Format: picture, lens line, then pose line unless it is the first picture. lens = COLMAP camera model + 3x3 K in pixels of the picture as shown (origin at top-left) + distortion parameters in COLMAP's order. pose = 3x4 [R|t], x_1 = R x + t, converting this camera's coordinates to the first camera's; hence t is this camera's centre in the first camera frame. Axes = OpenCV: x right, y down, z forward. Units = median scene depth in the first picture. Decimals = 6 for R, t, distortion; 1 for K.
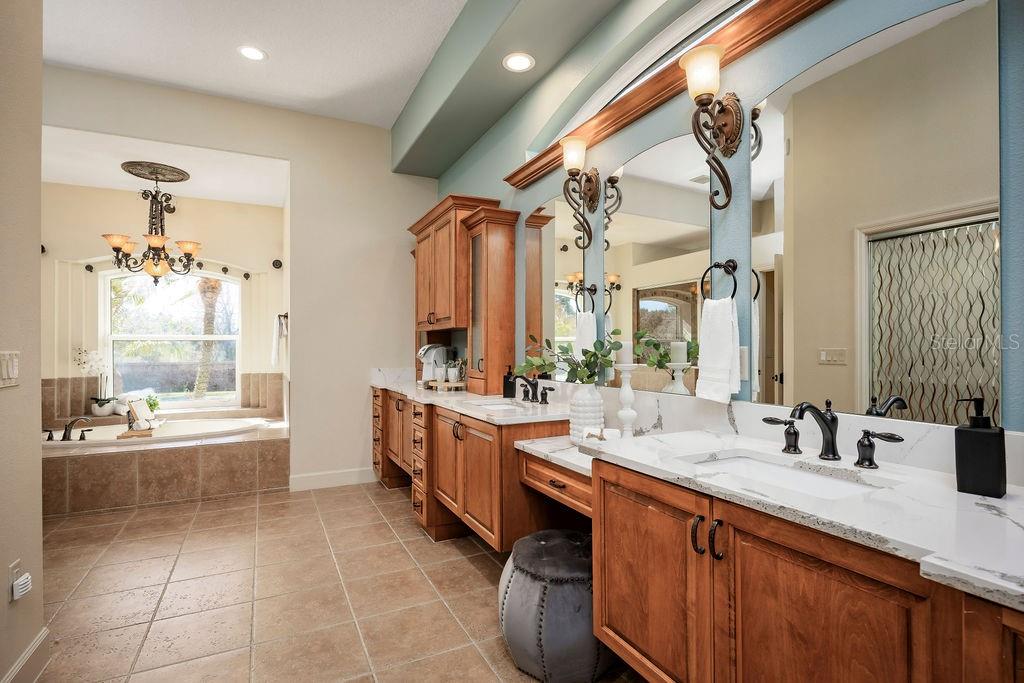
lens RADIAL K [[509.7, 0, 500.8], [0, 509.7, 346.4], [0, 0, 1]] dist [0.000852, 0.000320]
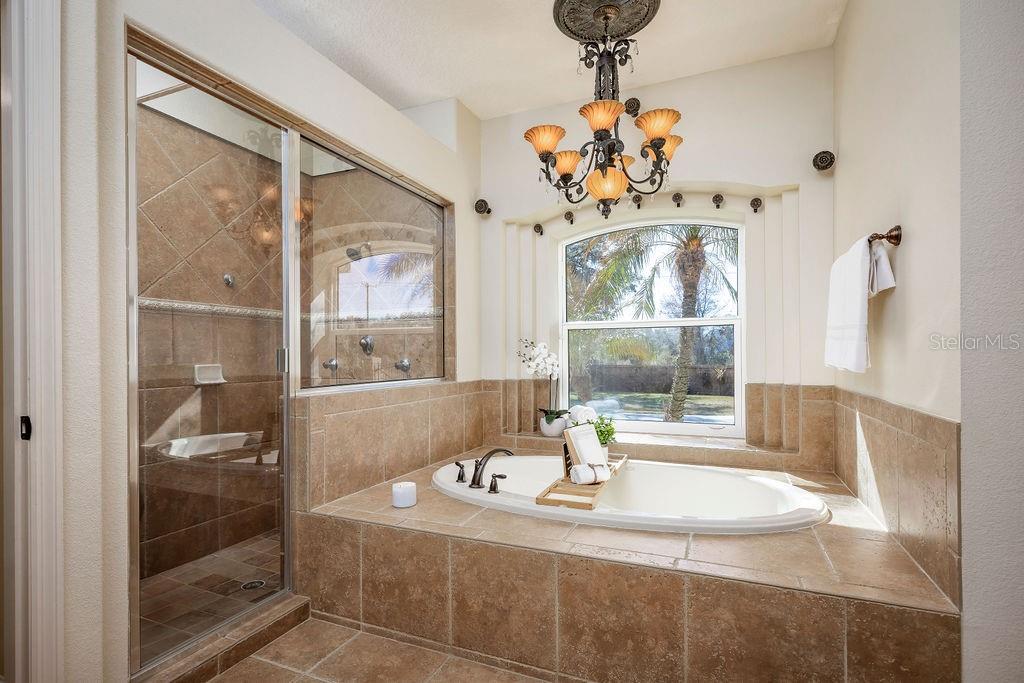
lens RADIAL K [[509.7, 0, 500.8], [0, 509.7, 346.4], [0, 0, 1]] dist [0.000852, 0.000320]
pose [[0.651310, -0.008828, -0.758761, -0.327890], [0.001410, 0.999945, -0.010423, 0.023248], [0.758811, 0.005719, 0.651286, 0.544673]]
